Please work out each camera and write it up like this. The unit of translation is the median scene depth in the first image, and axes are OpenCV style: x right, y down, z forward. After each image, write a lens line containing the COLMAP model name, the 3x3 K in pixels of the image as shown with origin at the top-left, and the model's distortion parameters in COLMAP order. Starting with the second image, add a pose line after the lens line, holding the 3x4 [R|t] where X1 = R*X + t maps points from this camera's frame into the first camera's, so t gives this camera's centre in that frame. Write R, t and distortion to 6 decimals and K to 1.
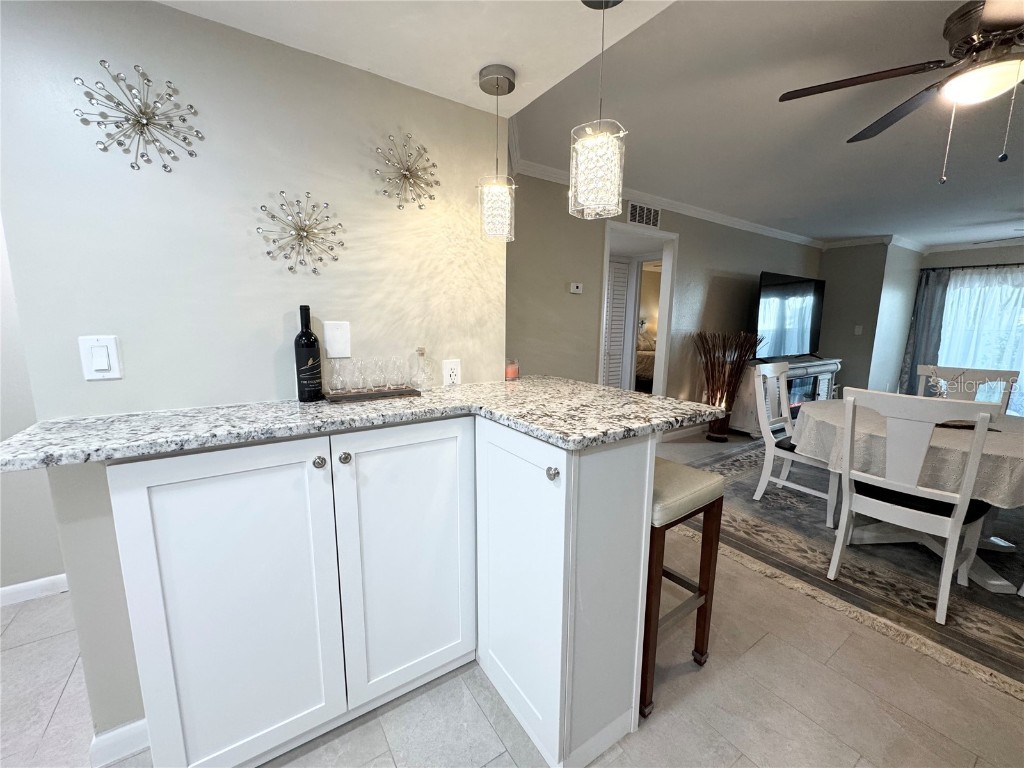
lens RADIAL K [[409.5, 0, 507.4], [0, 409.5, 384.2], [0, 0, 1]] dist [-0.001433, 0.000494]
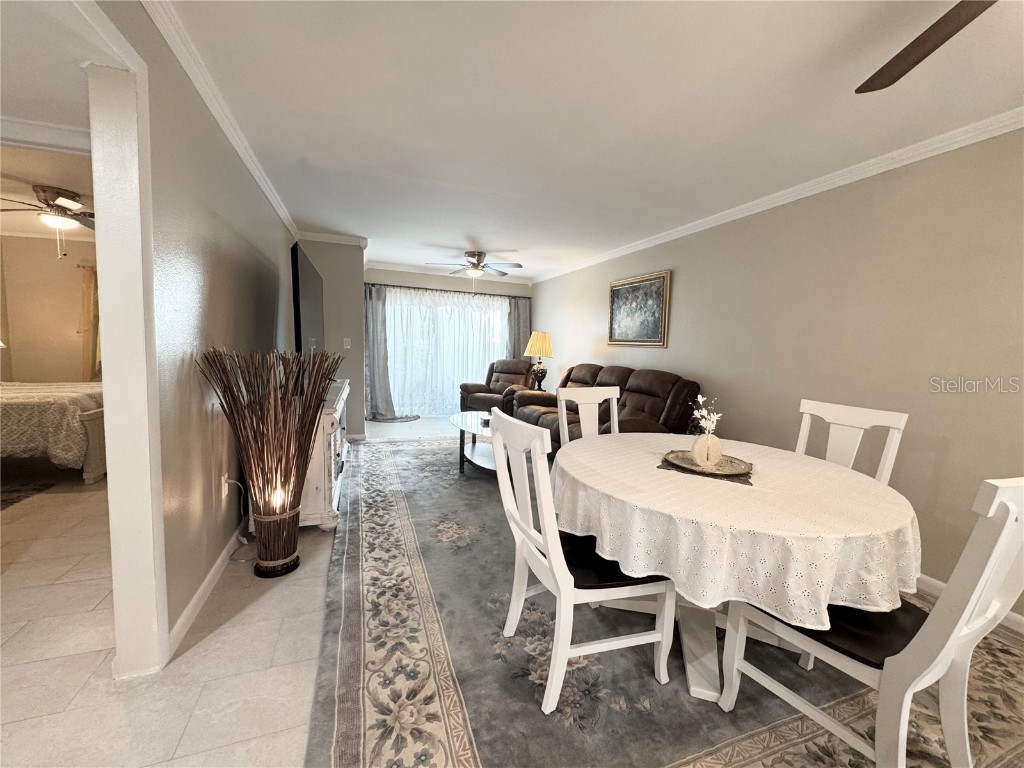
lens RADIAL K [[417.0, 0, 512.7], [0, 417.0, 373.6], [0, 0, 1]] dist [0.000549, 0.000135]
pose [[0.235978, -0.072094, 0.969080, 0.096486], [0.129862, 0.990639, 0.042075, -0.063692], [-0.963042, 0.115918, 0.243131, 0.488554]]
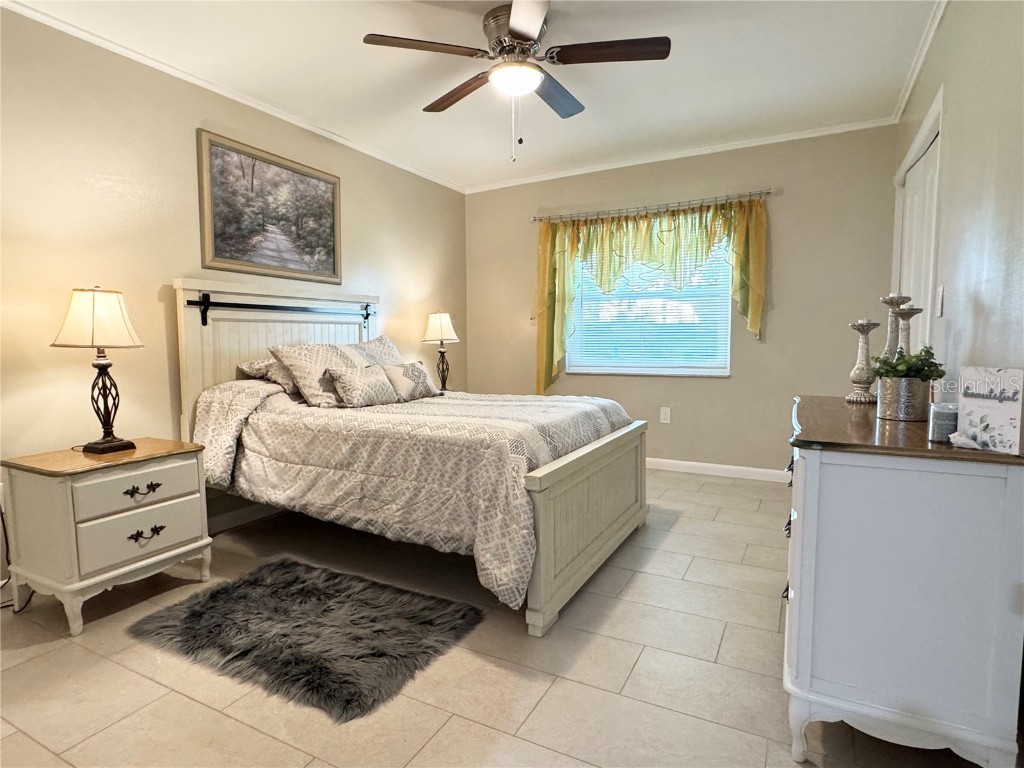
lens RADIAL K [[560.1, 0, 512.0], [0, 560.1, 384.0], [0, 0, 1]] dist [0.000058, -0.000002]
pose [[0.880920, -0.052143, 0.470383, 0.210753], [0.085210, 0.995144, -0.049263, -0.080908], [-0.465530, 0.083478, 0.881086, 0.682337]]
